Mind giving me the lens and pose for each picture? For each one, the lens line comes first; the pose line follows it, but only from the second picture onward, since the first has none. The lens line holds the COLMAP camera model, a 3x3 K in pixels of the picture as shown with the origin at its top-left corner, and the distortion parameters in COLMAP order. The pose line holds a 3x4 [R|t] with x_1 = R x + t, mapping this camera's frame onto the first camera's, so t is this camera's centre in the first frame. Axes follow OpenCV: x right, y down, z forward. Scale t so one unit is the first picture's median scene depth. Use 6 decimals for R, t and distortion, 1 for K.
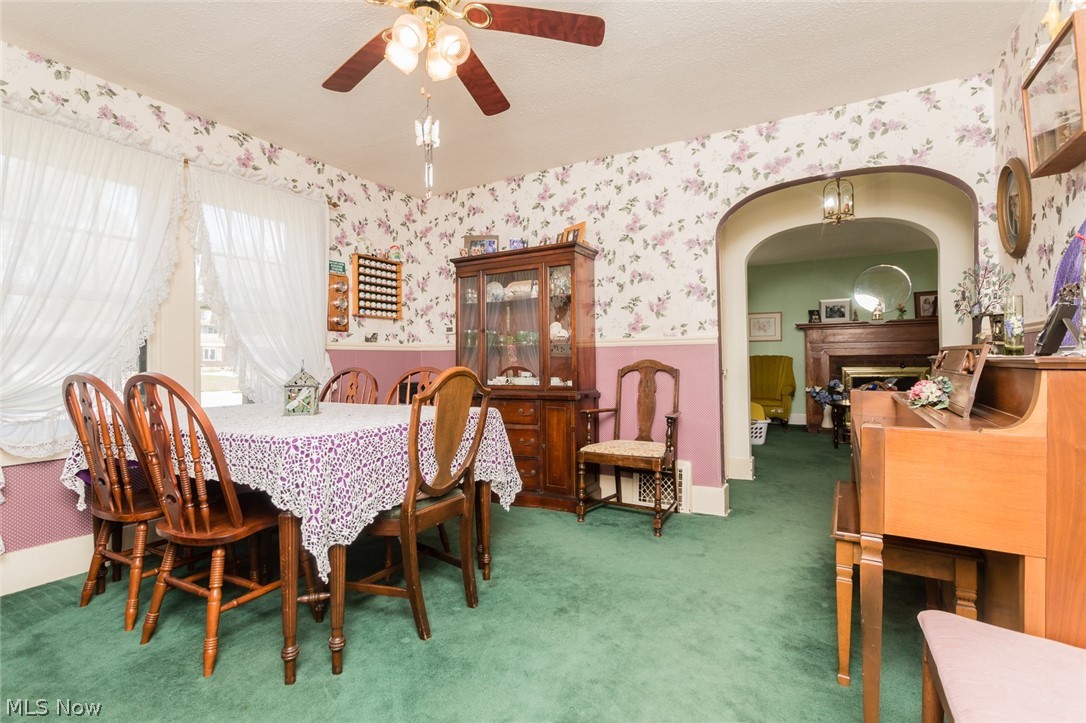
lens RADIAL K [[517.8, 0, 467.0], [0, 517.8, 344.0], [0, 0, 1]] dist [0.001766, -0.001886]
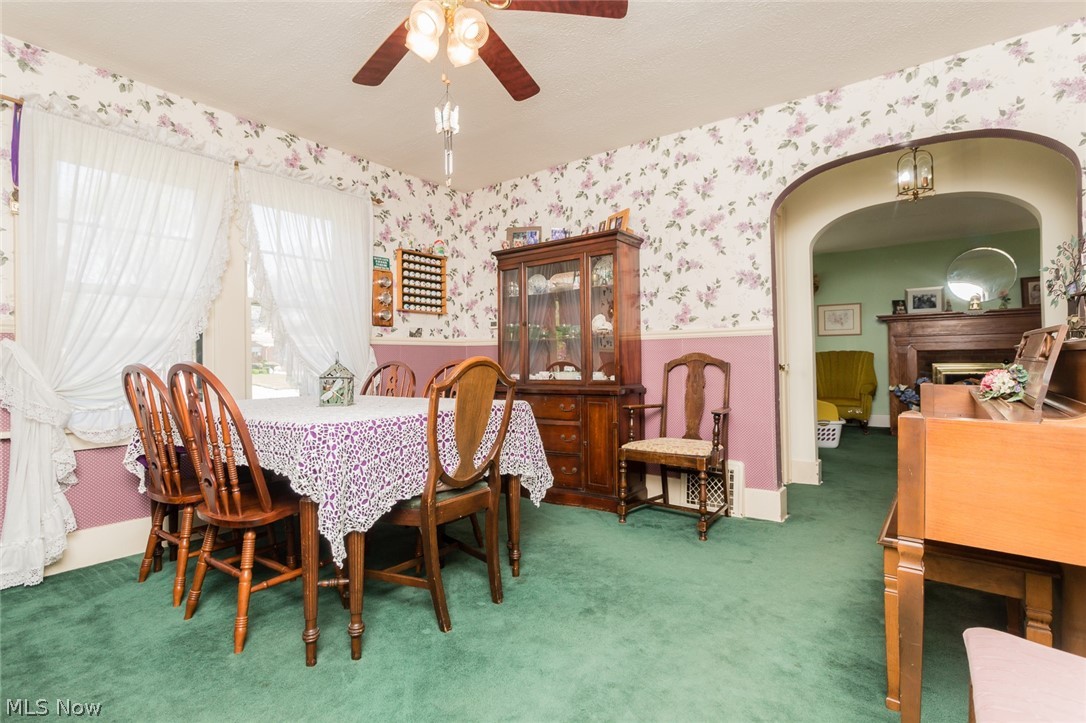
lens RADIAL K [[517.8, 0, 546.3], [0, 517.8, 362.2], [0, 0, 1]] dist [0.001766, -0.001886]
pose [[0.992672, -0.001774, -0.120825, 0.205307], [0.001989, 0.999997, 0.001656, 0.047901], [0.120822, -0.001884, 0.992672, 0.036777]]
